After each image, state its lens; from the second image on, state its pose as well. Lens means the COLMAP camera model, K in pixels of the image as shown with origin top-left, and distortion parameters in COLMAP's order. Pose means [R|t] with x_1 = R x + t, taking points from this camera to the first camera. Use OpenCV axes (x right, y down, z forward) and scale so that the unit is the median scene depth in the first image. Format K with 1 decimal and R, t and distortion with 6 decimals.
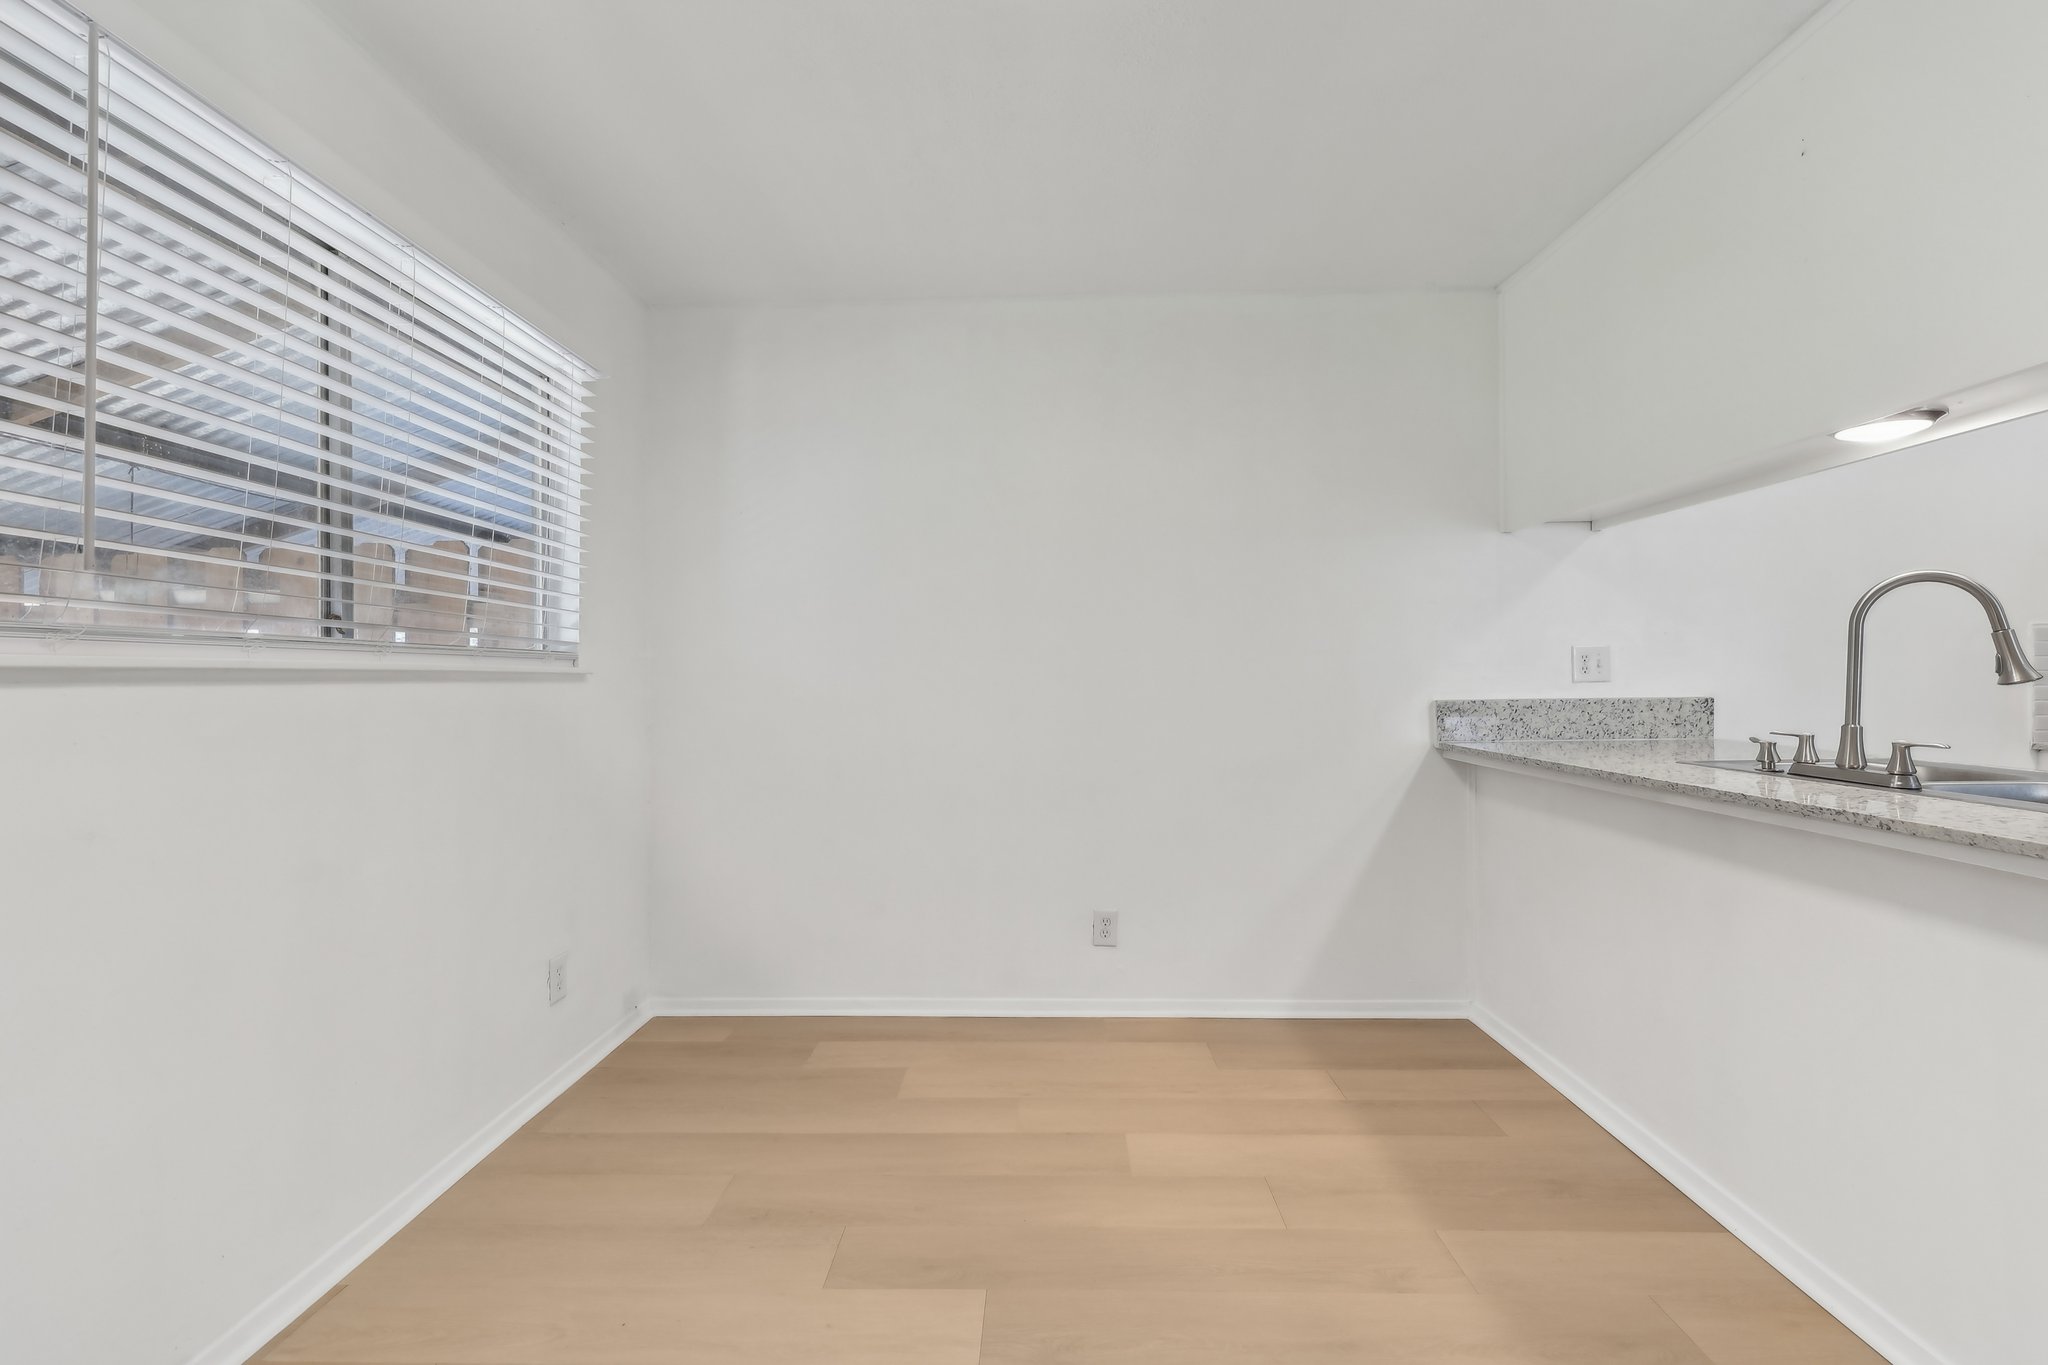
lens RADIAL K [[871.3, 0, 1031.3], [0, 871.3, 678.9], [0, 0, 1]] dist [-0.001832, -0.000148]
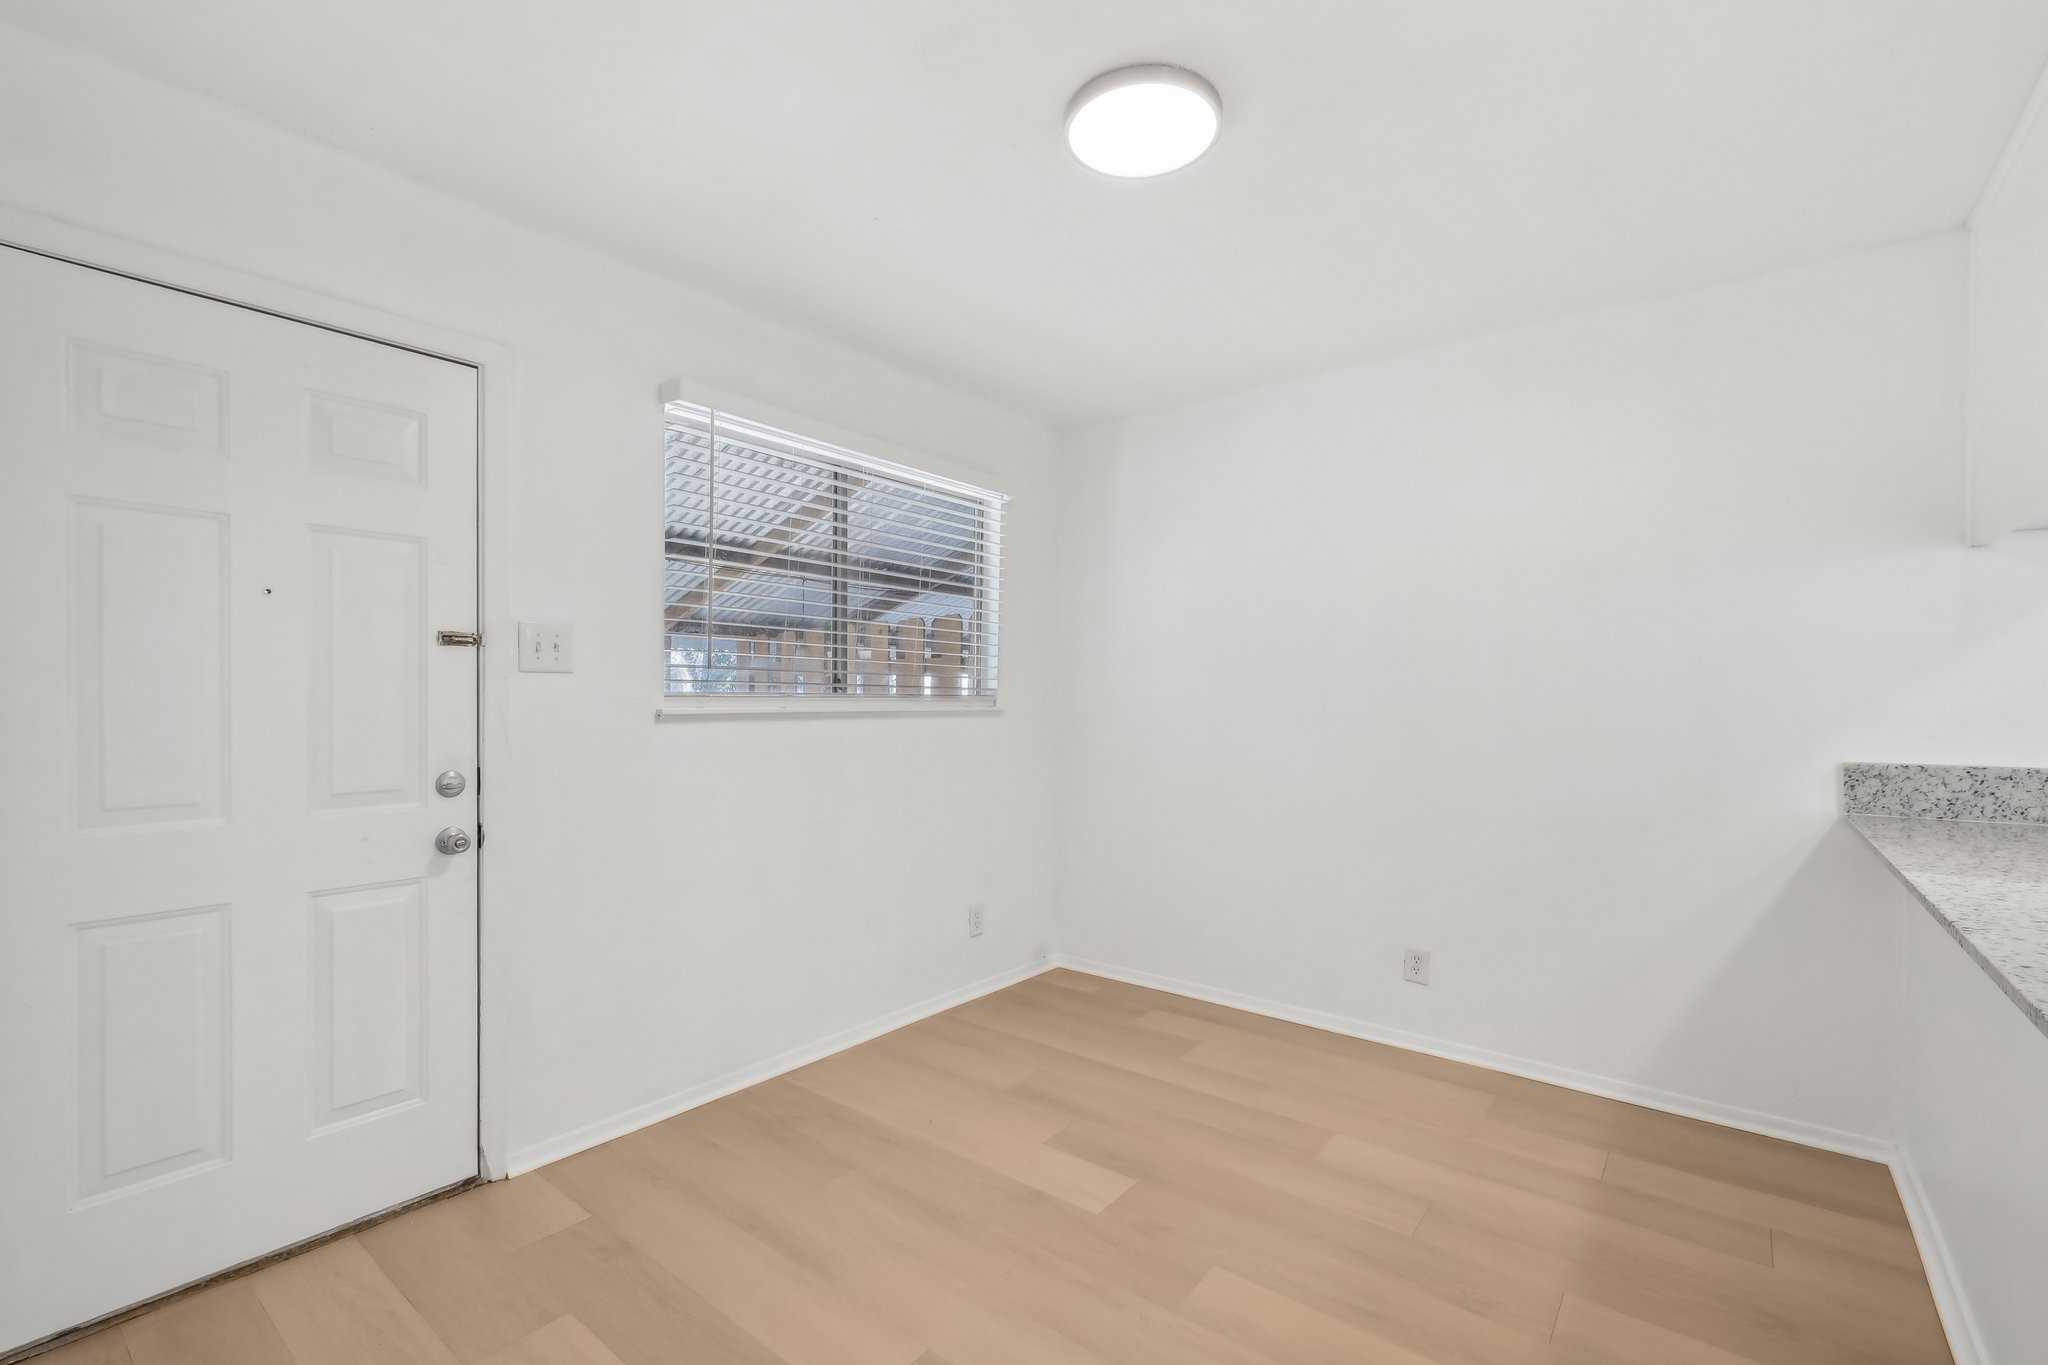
lens RADIAL K [[892.7, 0, 1035.7], [0, 892.7, 703.2], [0, 0, 1]] dist [-0.000991, 0.000127]
pose [[0.801527, 0.015726, -0.597751, 0.360322], [-0.010757, 0.999872, 0.011881, -0.032427], [0.597862, -0.003093, 0.801593, -0.116921]]
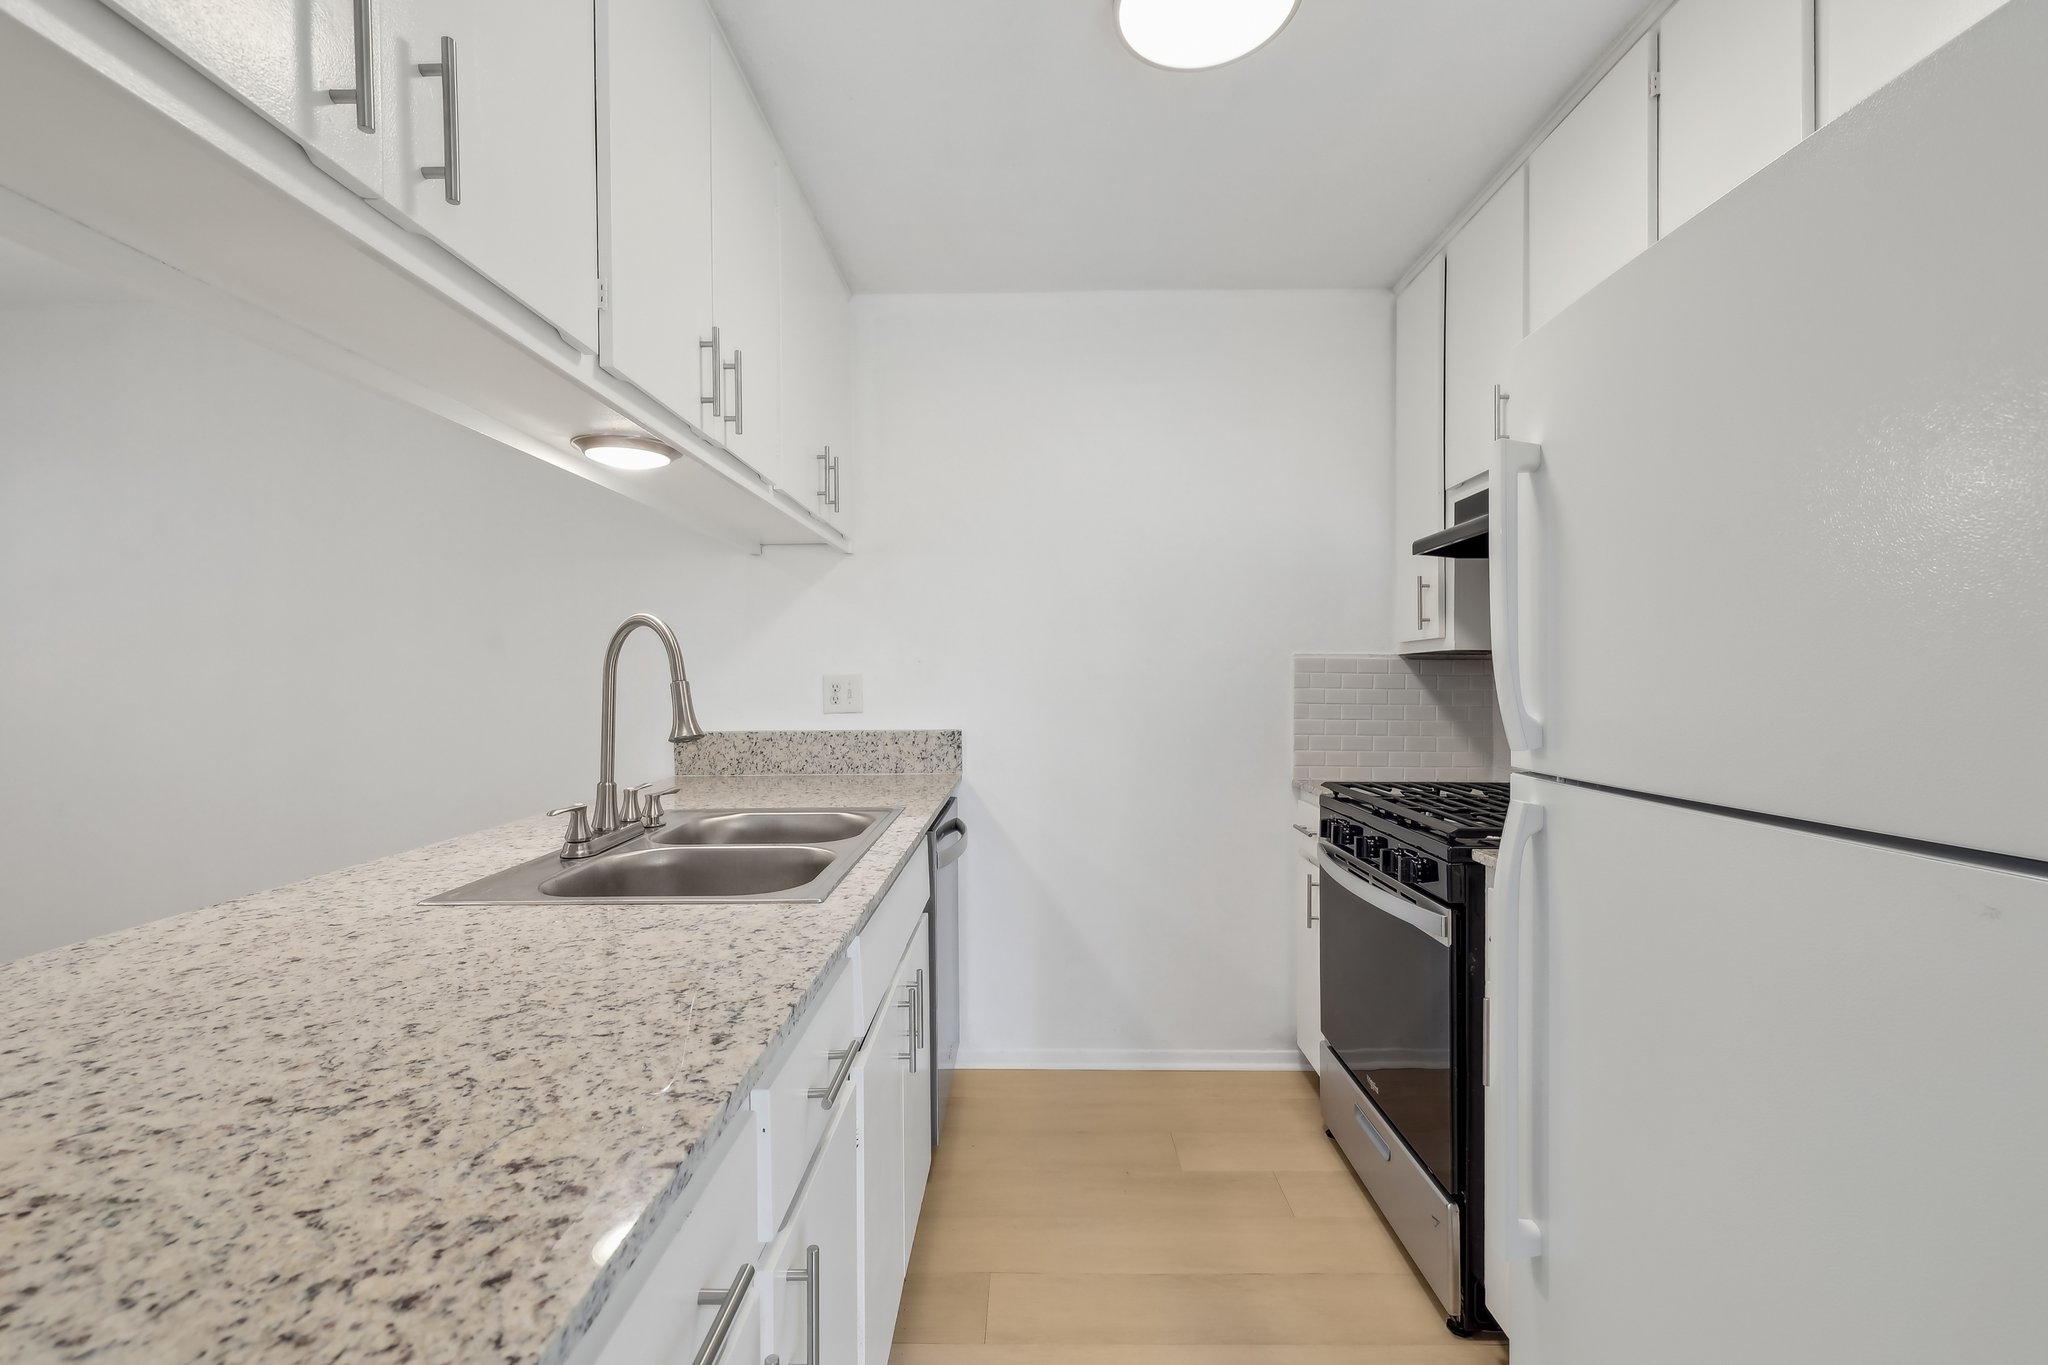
lens RADIAL K [[866.9, 0, 1024.0], [0, 866.9, 682.5], [0, 0, 1]] dist [0.000606, 0.000040]
pose [[0.999958, 0.003637, 0.008409, 0.843509], [-0.003689, 0.999974, 0.006158, -0.036655], [-0.008386, -0.006189, 0.999946, 0.055197]]
